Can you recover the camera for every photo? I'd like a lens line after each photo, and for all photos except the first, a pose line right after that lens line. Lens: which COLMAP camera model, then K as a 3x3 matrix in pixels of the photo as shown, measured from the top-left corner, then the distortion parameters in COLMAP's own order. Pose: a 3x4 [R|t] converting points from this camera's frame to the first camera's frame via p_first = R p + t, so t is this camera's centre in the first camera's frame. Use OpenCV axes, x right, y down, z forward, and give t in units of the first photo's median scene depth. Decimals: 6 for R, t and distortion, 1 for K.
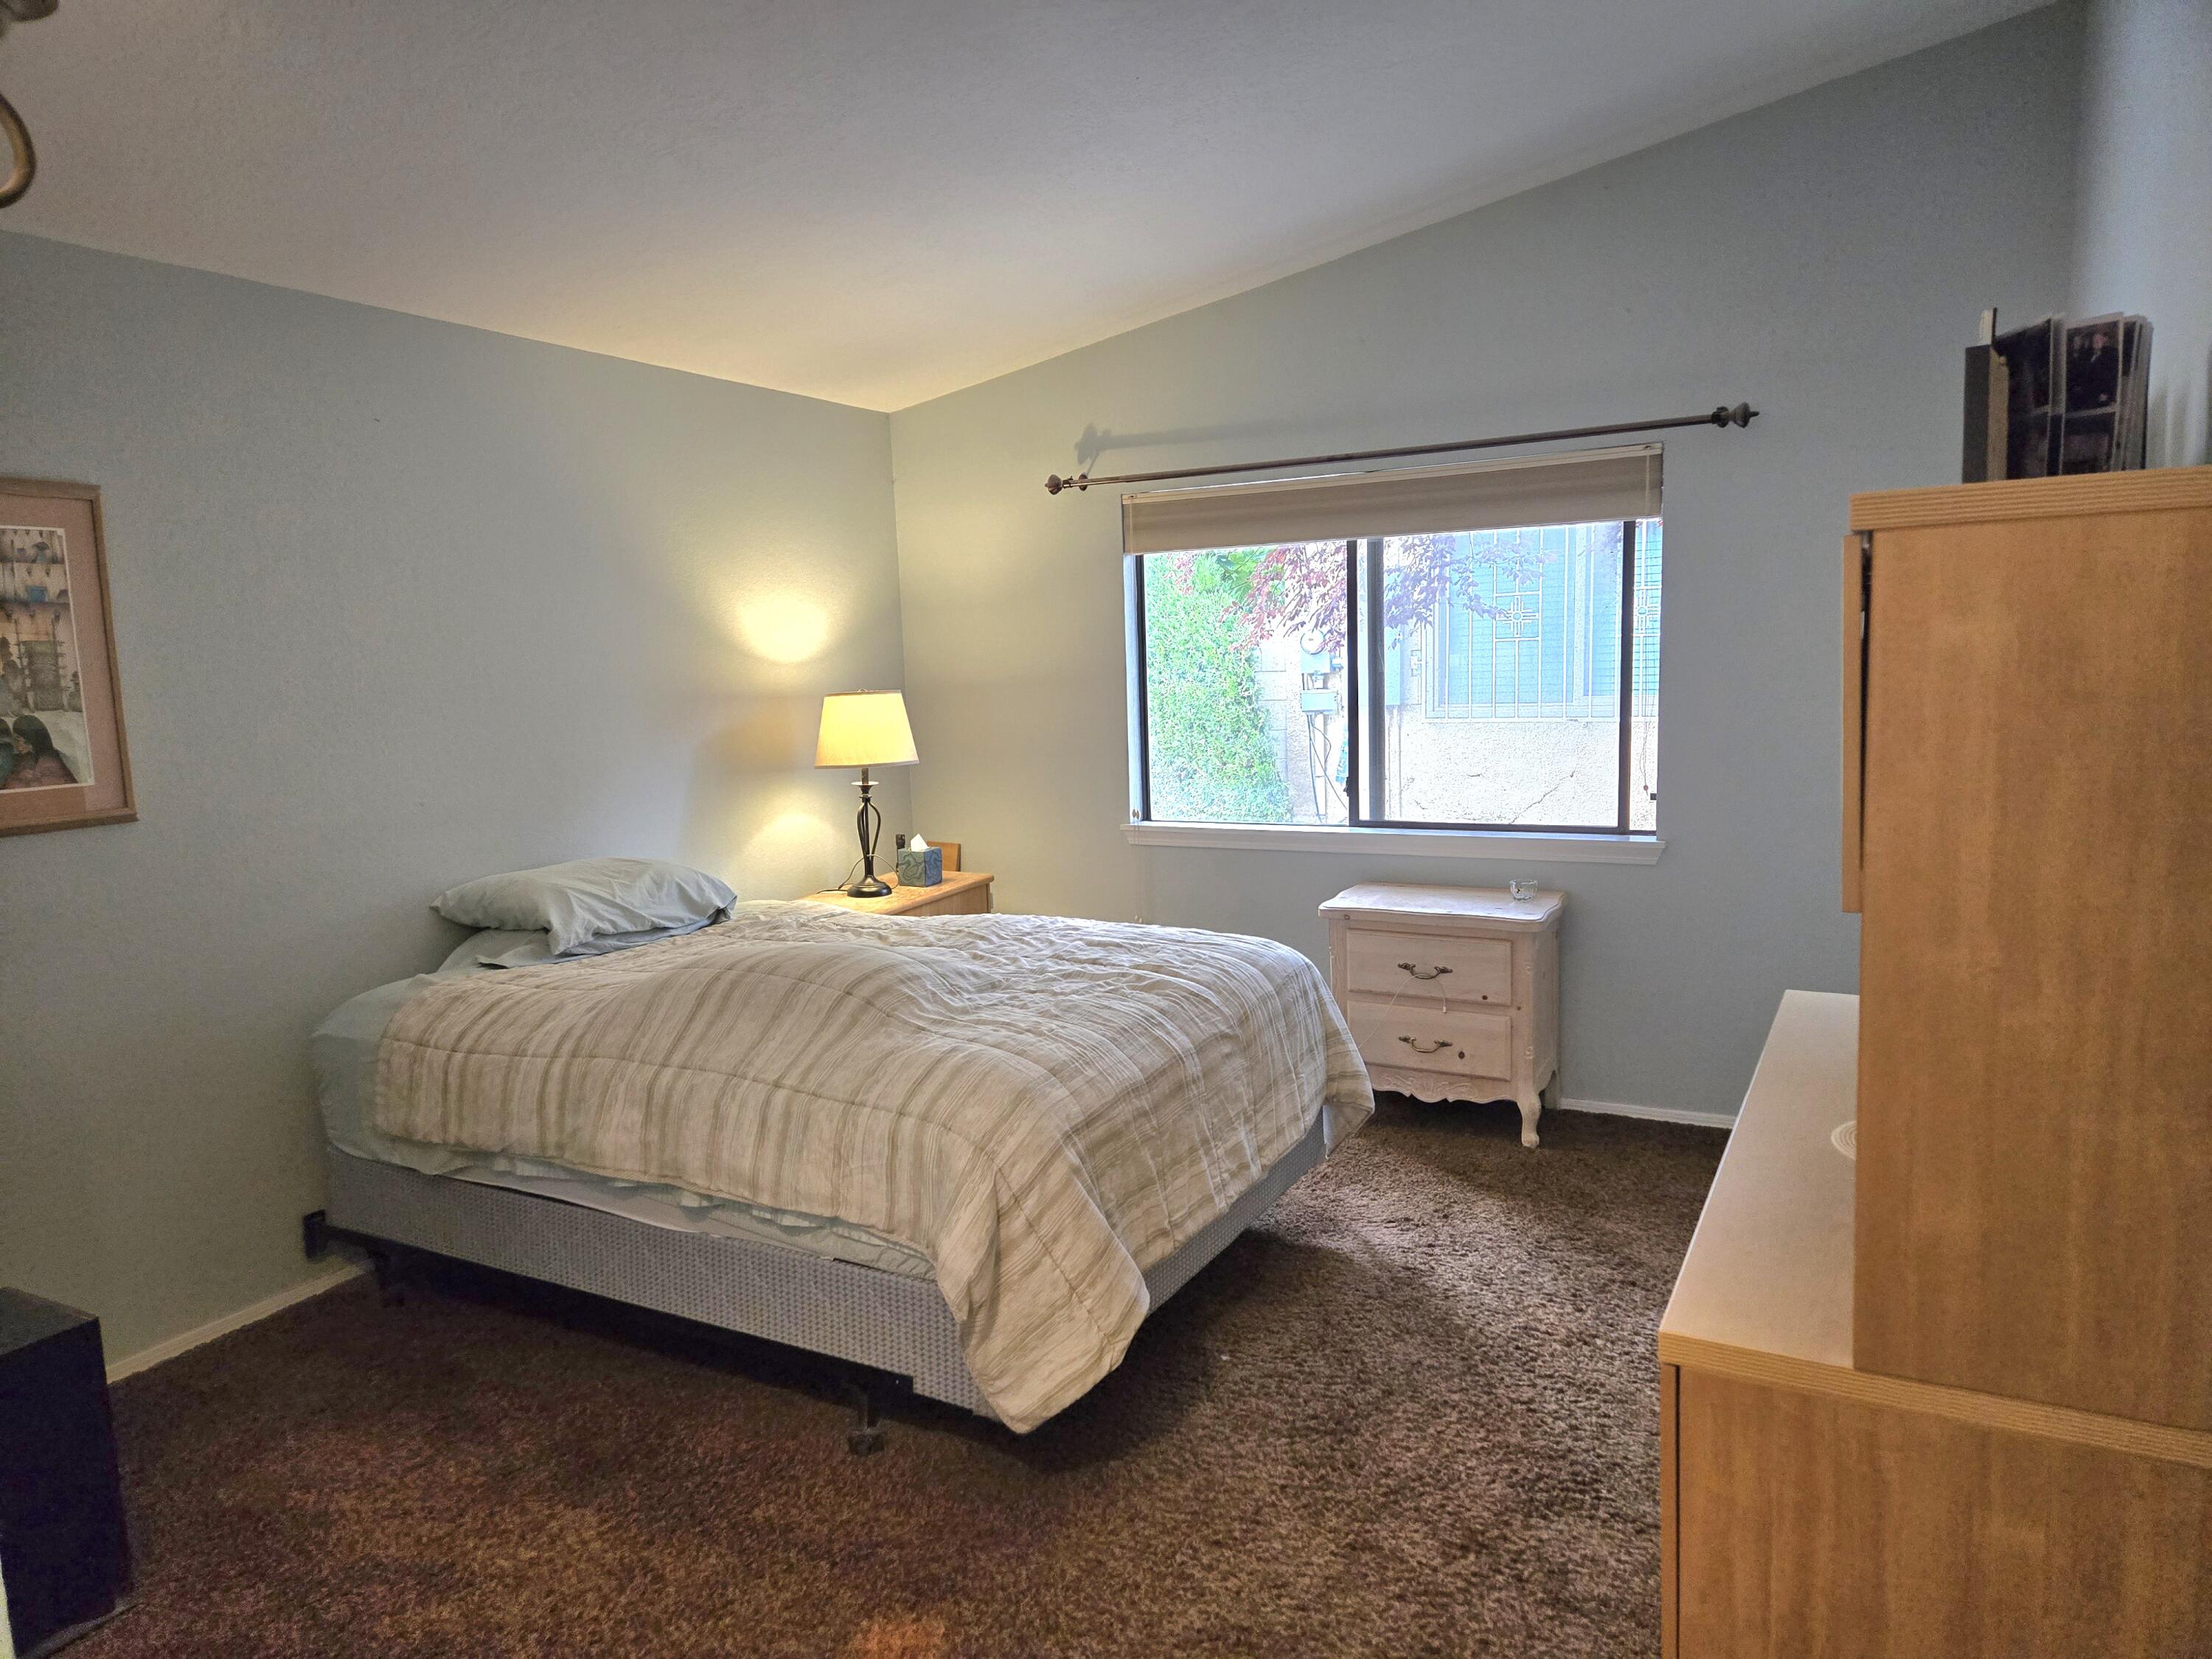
lens RADIAL K [[1462.2, 0, 1106.0], [0, 1462.2, 829.5], [0, 0, 1]] dist [0.086669, -0.069472]
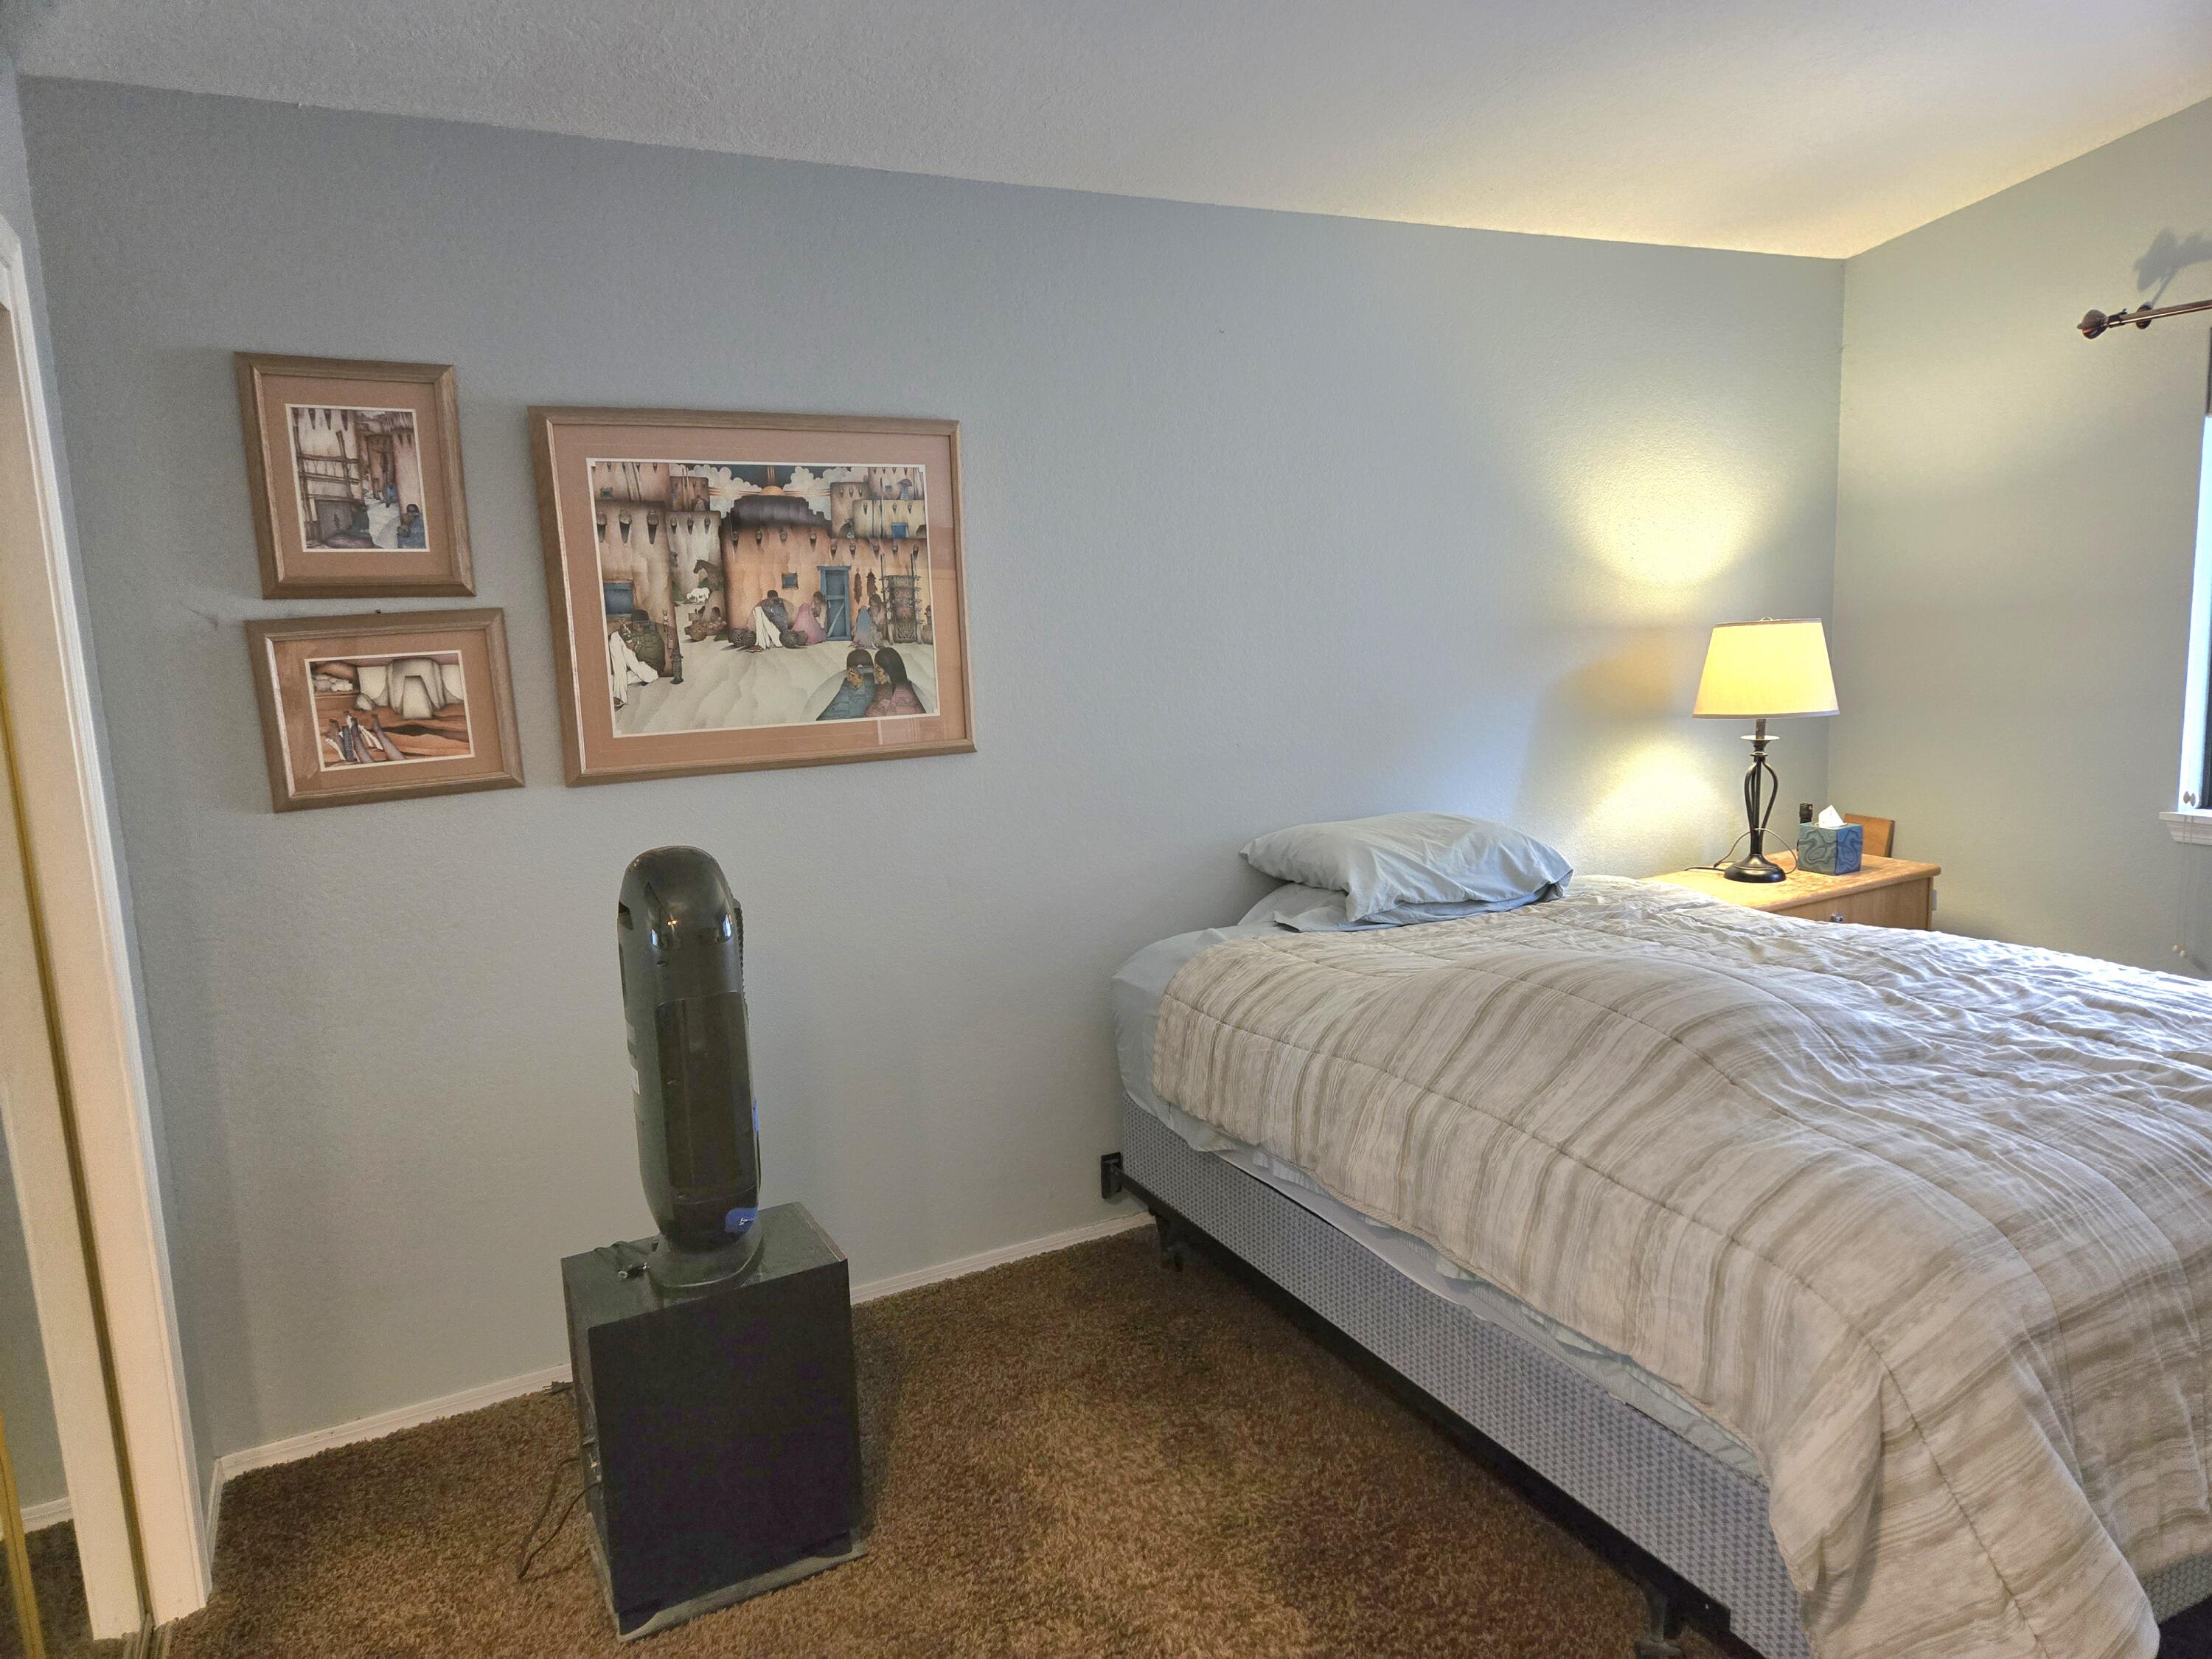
lens RADIAL K [[1462.2, 0, 1106.0], [0, 1462.2, 829.5], [0, 0, 1]] dist [0.086669, -0.069472]
pose [[0.825403, 0.080286, -0.558806, -0.007785], [-0.054673, 0.996551, 0.062422, -0.021453], [0.561890, -0.020971, 0.826946, 0.234129]]
